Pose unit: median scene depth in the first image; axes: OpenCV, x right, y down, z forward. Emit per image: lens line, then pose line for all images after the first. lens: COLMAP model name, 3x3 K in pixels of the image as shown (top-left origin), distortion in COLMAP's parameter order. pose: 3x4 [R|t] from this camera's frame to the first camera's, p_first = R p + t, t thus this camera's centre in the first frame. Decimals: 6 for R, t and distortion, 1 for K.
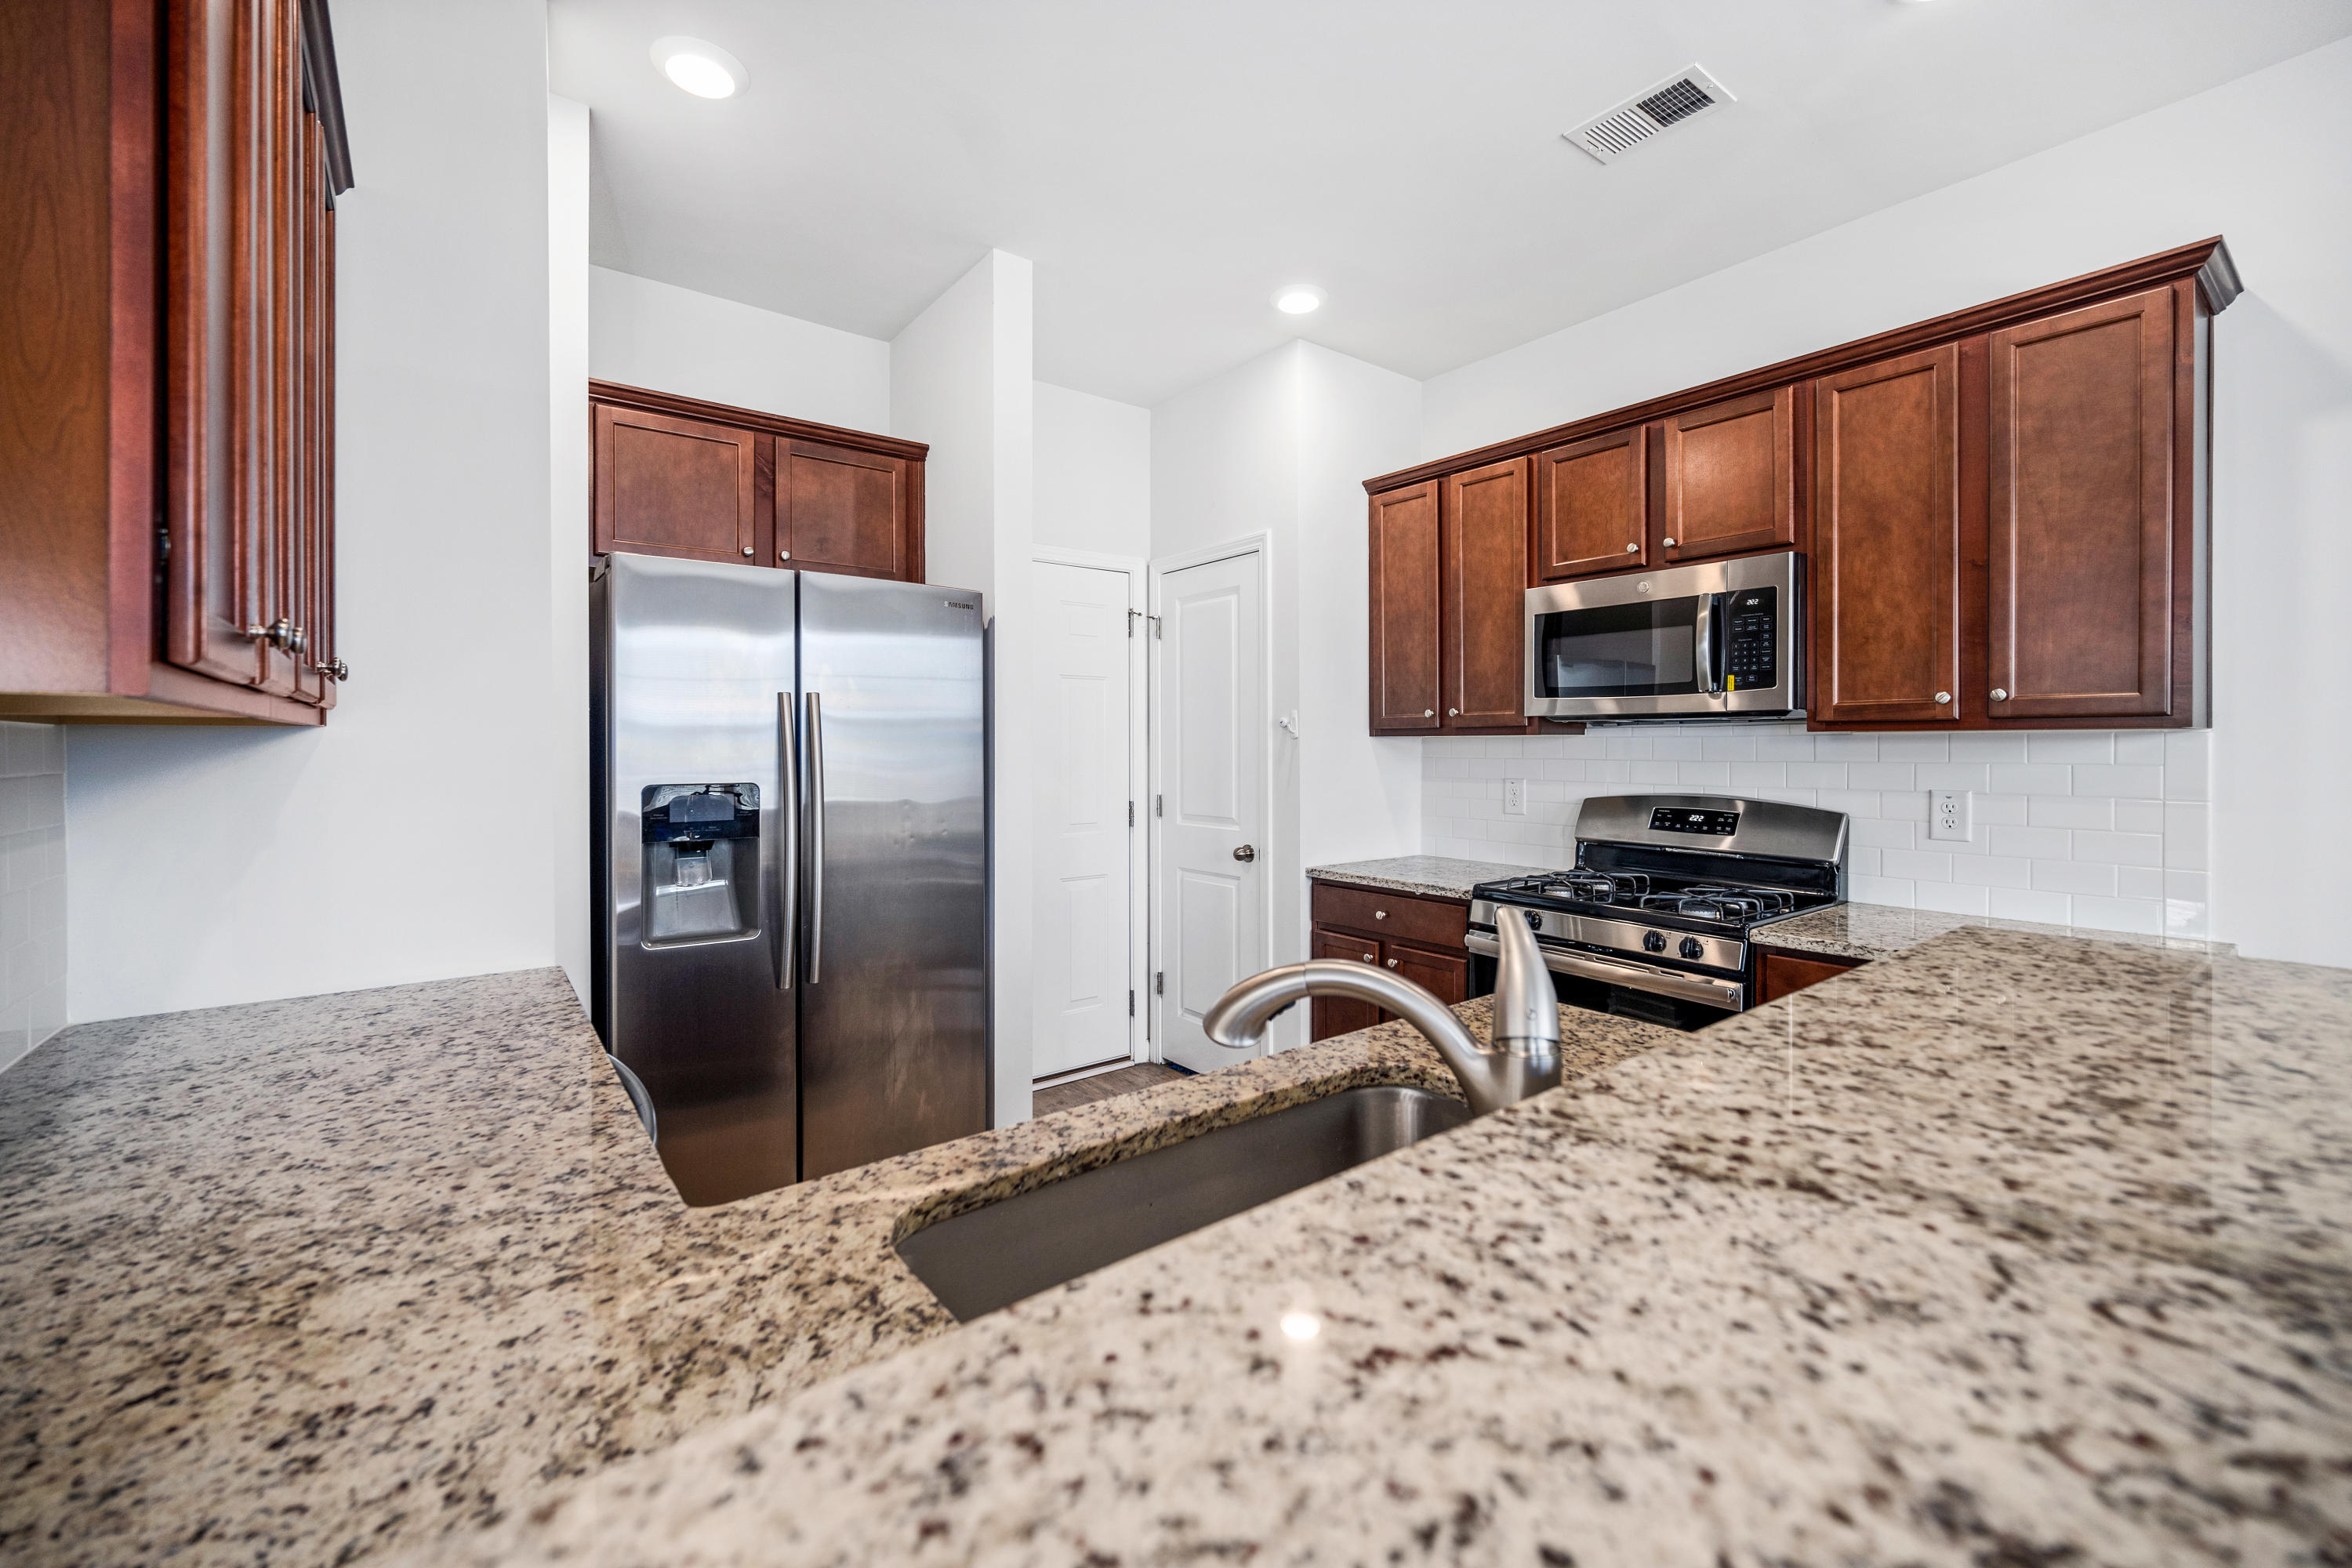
lens RADIAL K [[945.2, 0, 1175.4], [0, 945.2, 748.5], [0, 0, 1]] dist [-0.002184, 0.000135]
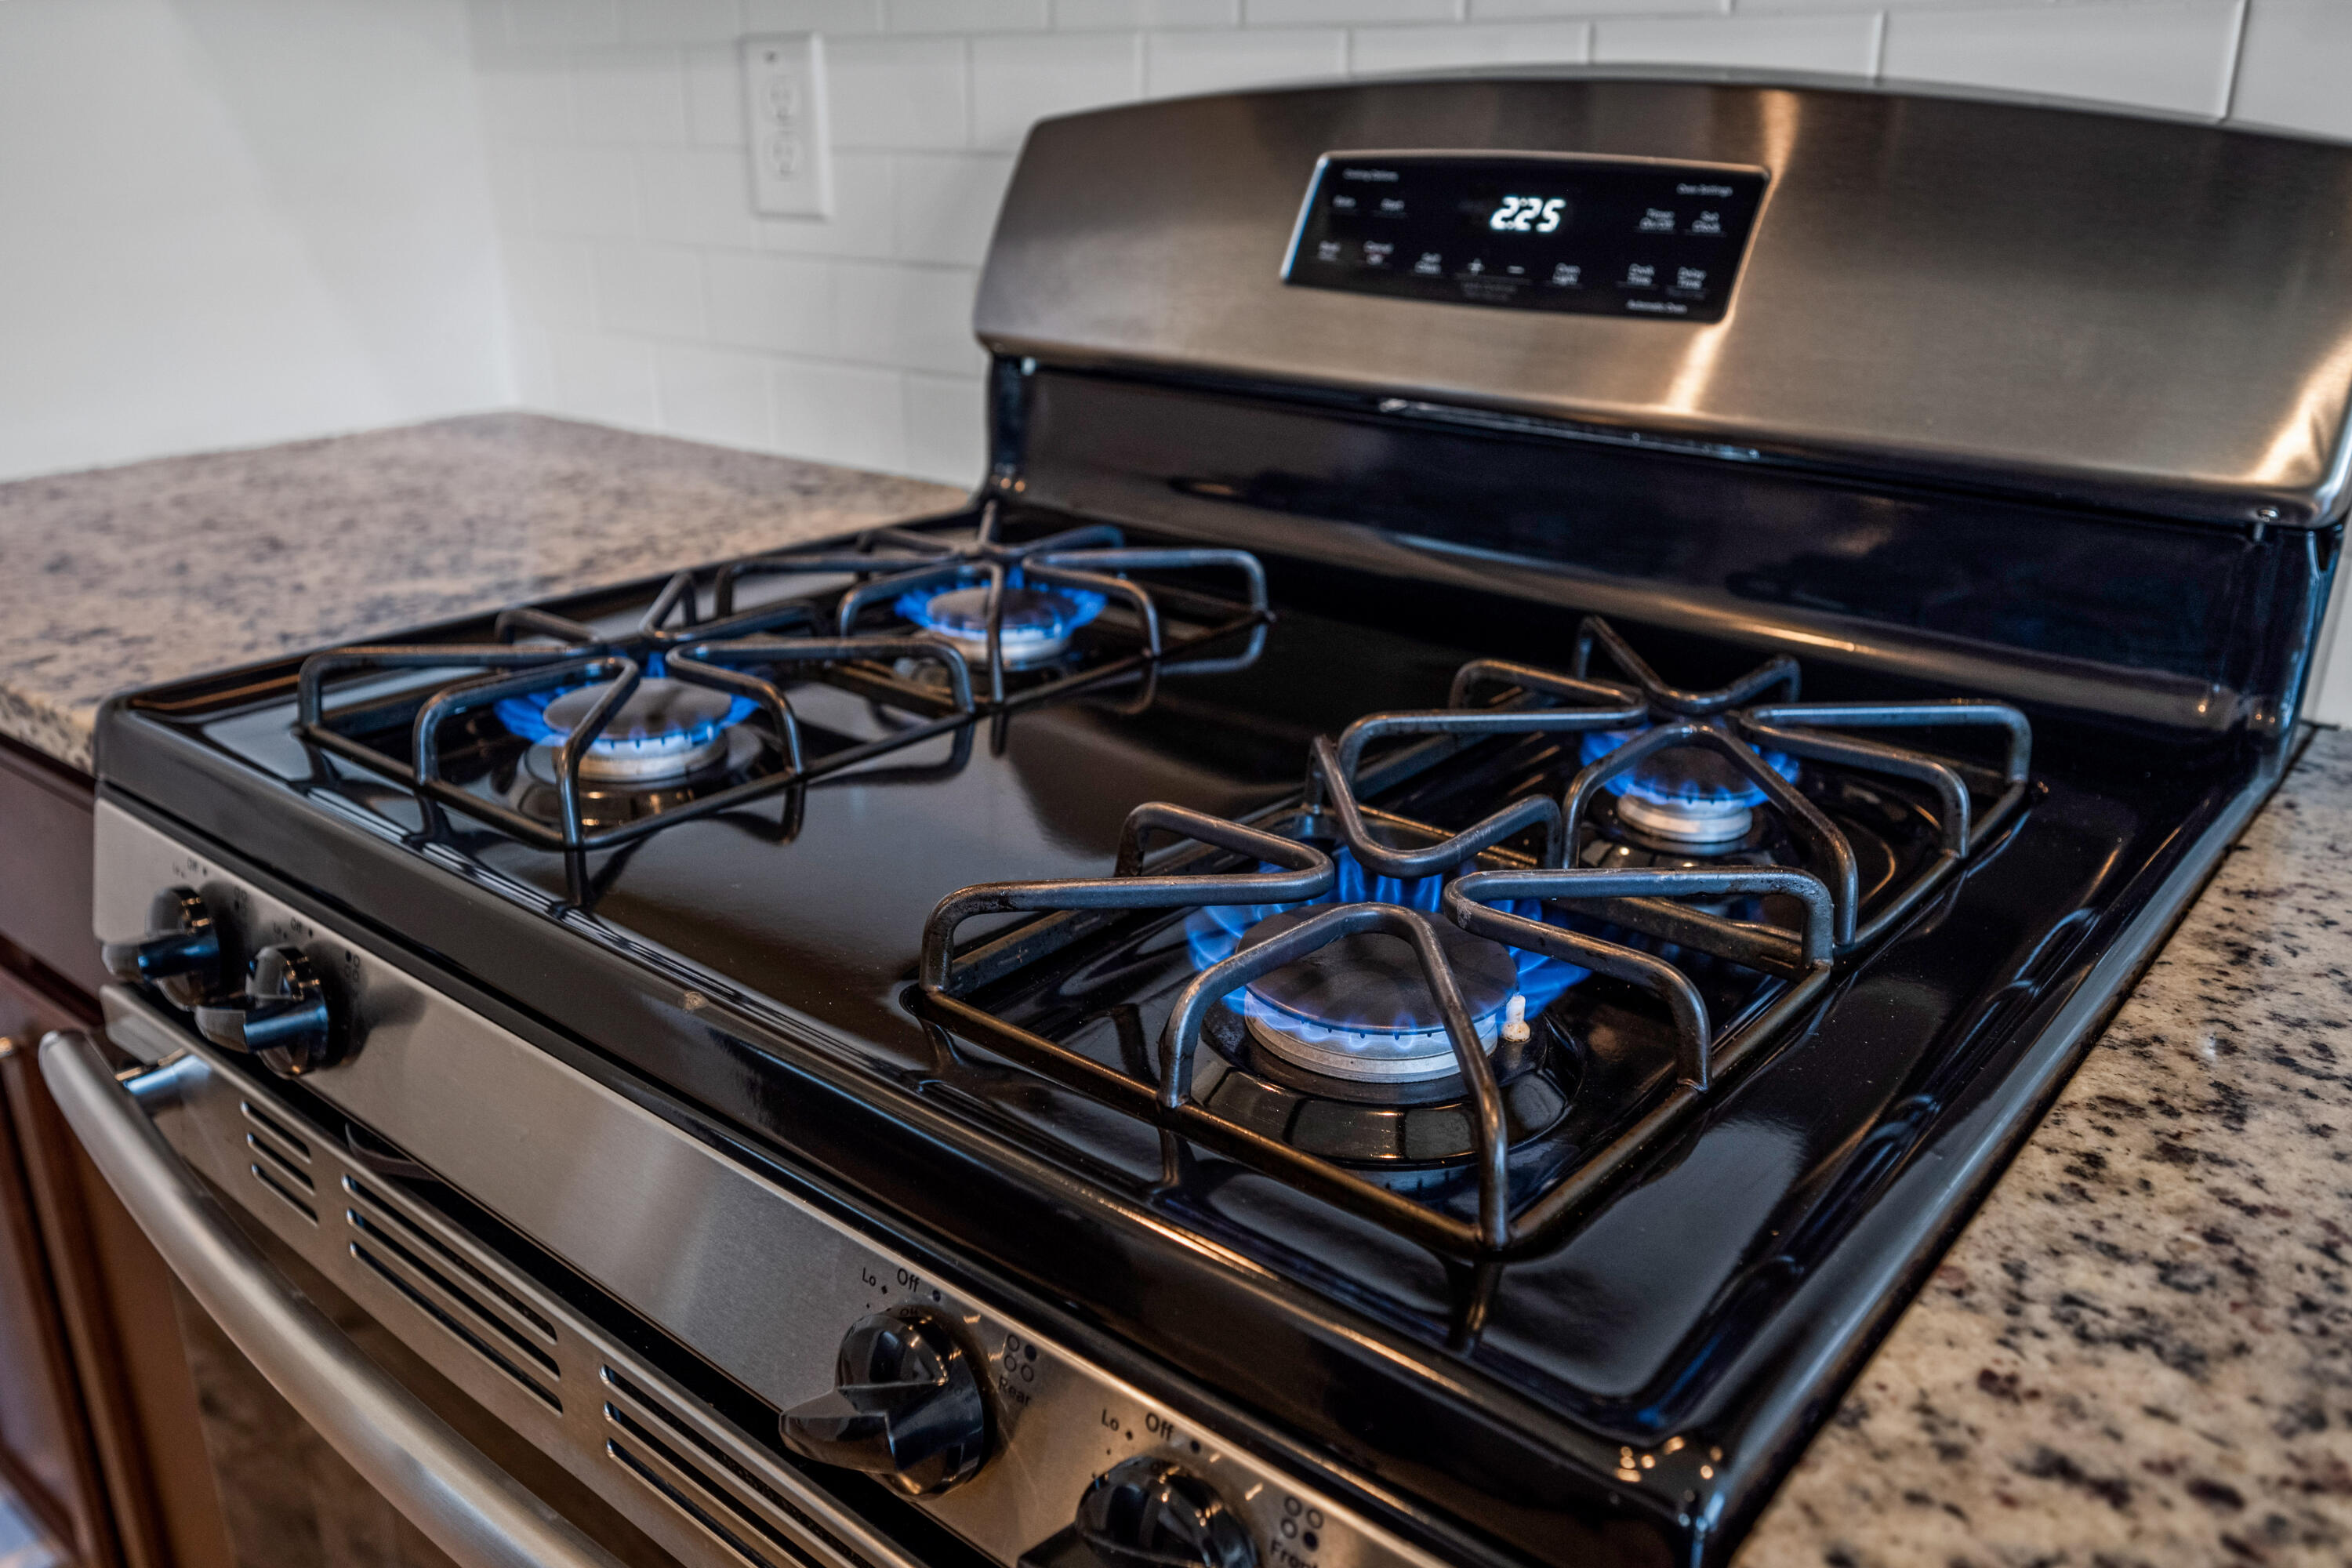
lens RADIAL K [[1778.6, 0, 1176.0], [0, 1778.6, 784.0], [0, 0, 1]] dist [0.000103, 0.000437]
pose [[0.973442, -0.083982, 0.212975, 0.433926], [0.002497, 0.934123, 0.356941, 0.058055], [-0.228922, -0.346930, 0.909524, 0.725143]]
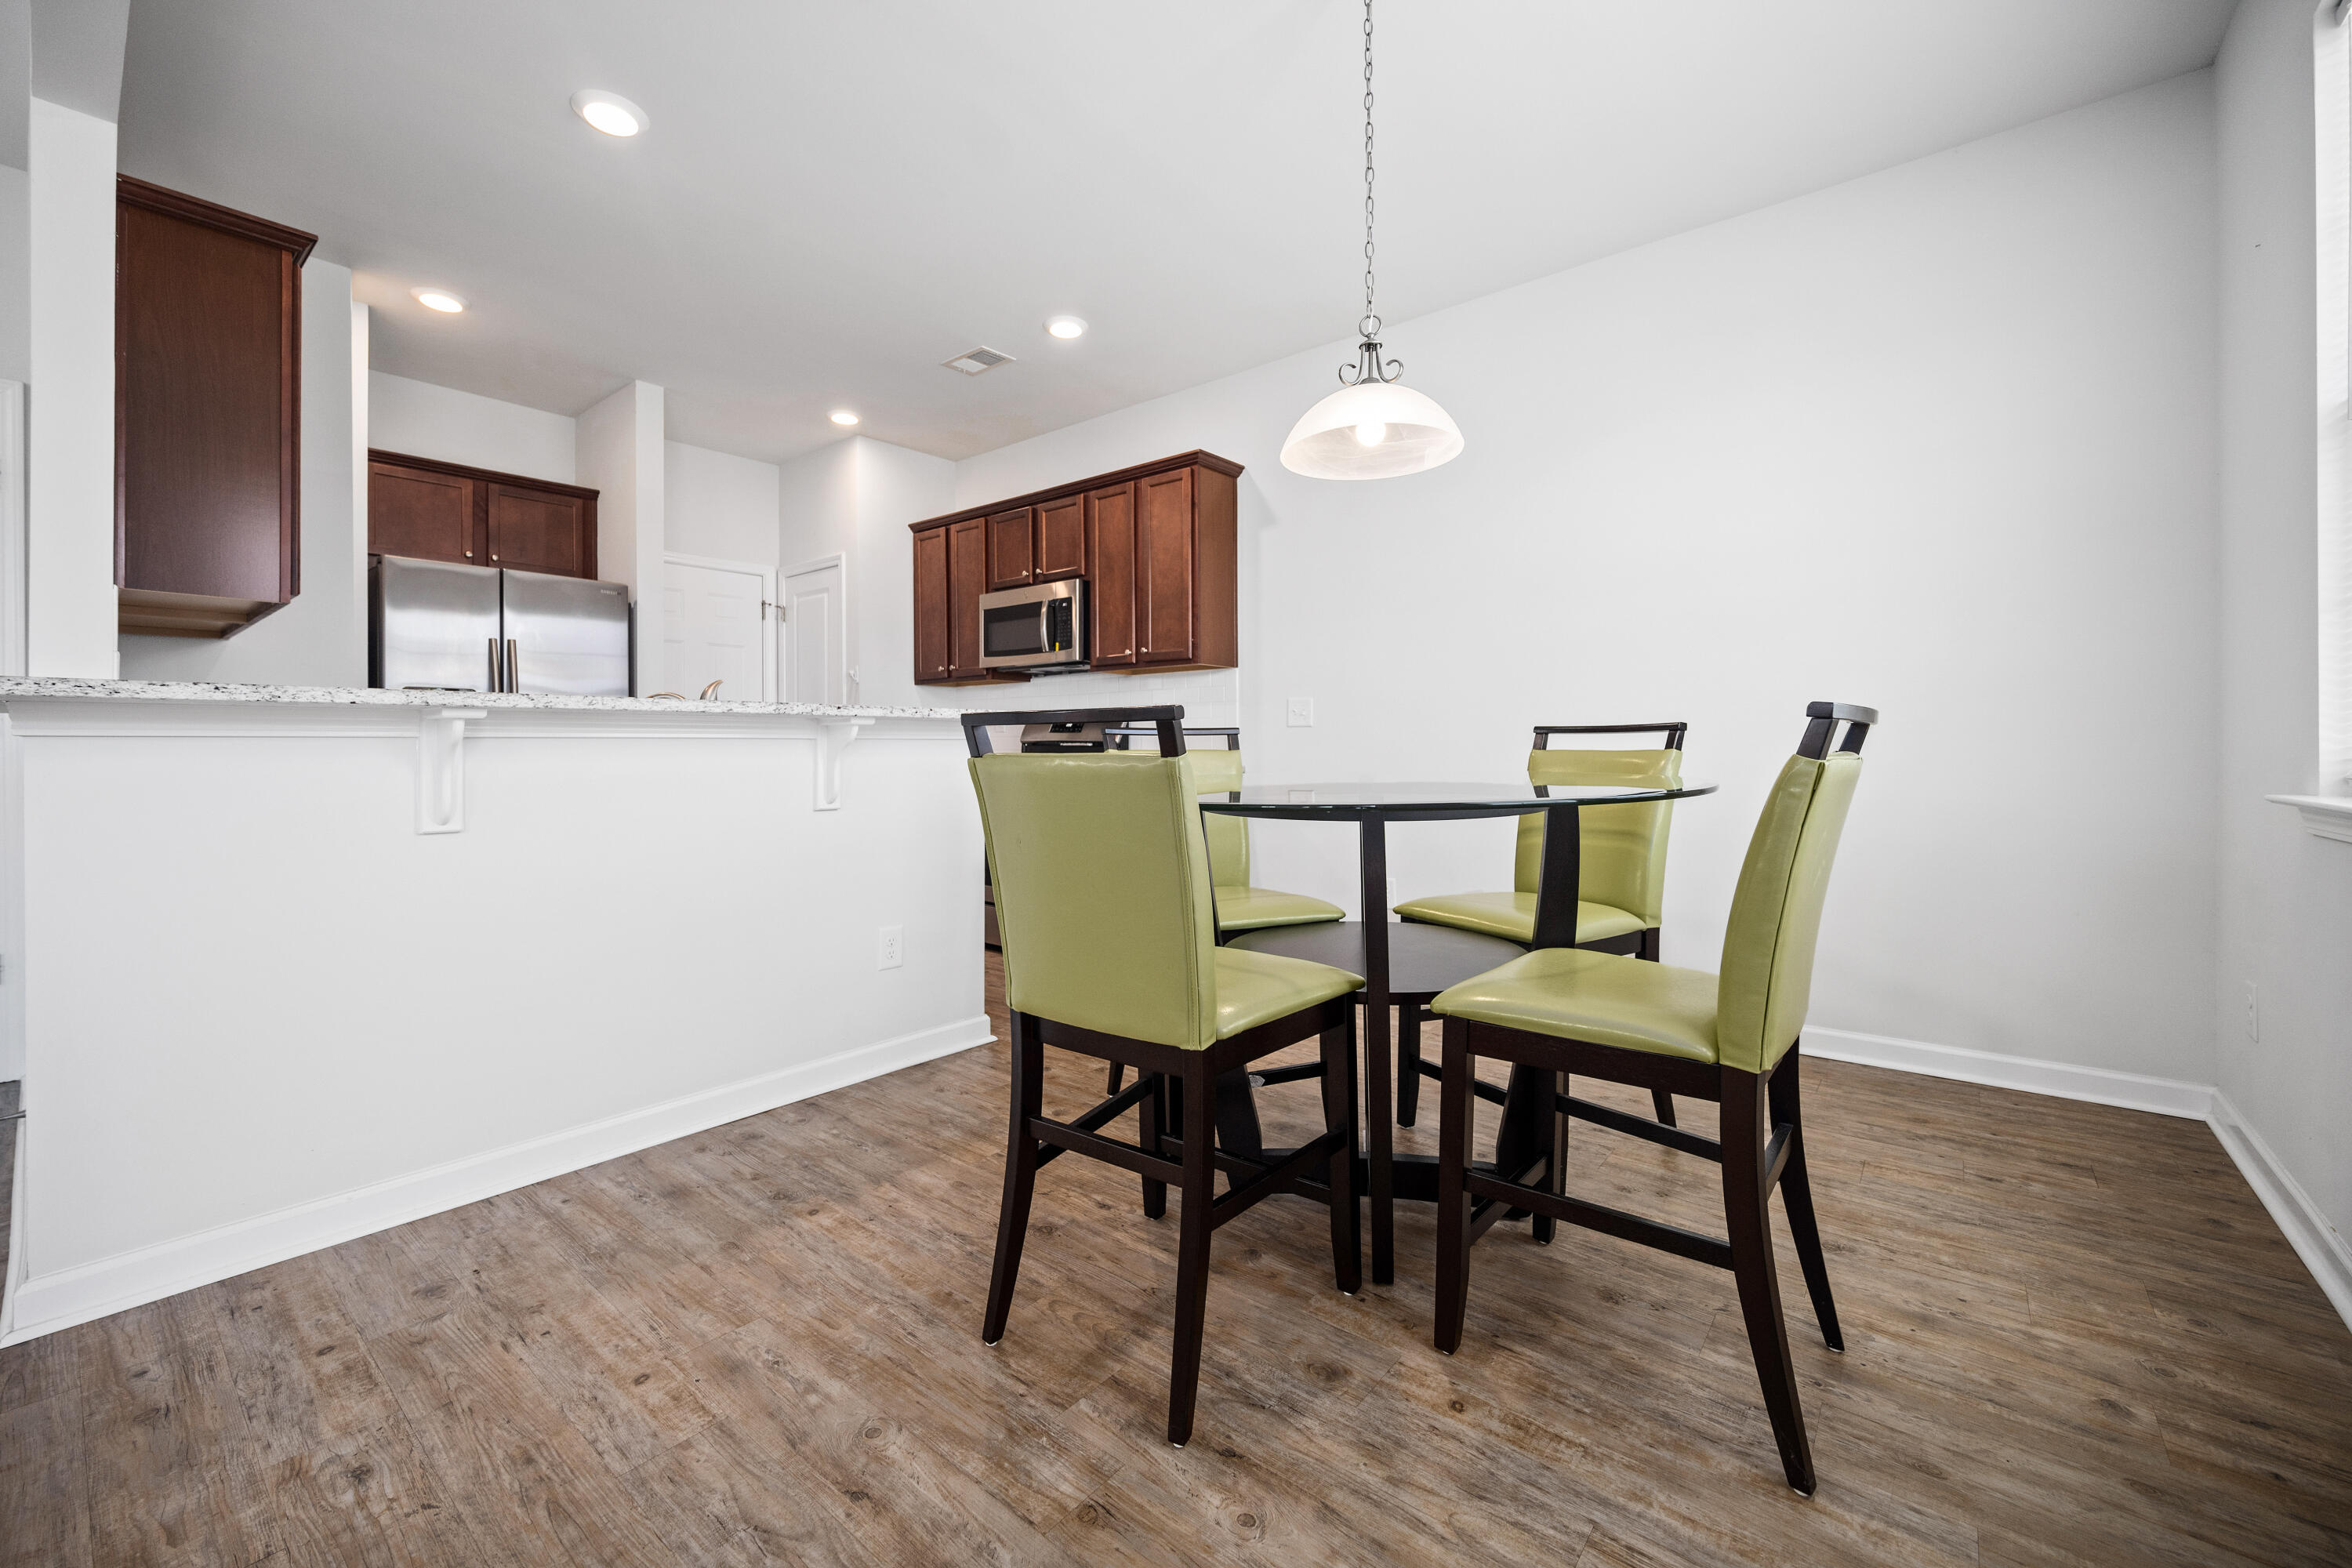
lens RADIAL K [[945.2, 0, 1175.4], [0, 945.2, 748.5], [0, 0, 1]] dist [-0.002184, 0.000135]
pose [[0.974888, -0.002134, 0.222683, 0.362825], [0.003565, 0.999976, -0.006022, 0.135951], [-0.222665, 0.006665, 0.974872, -0.834571]]
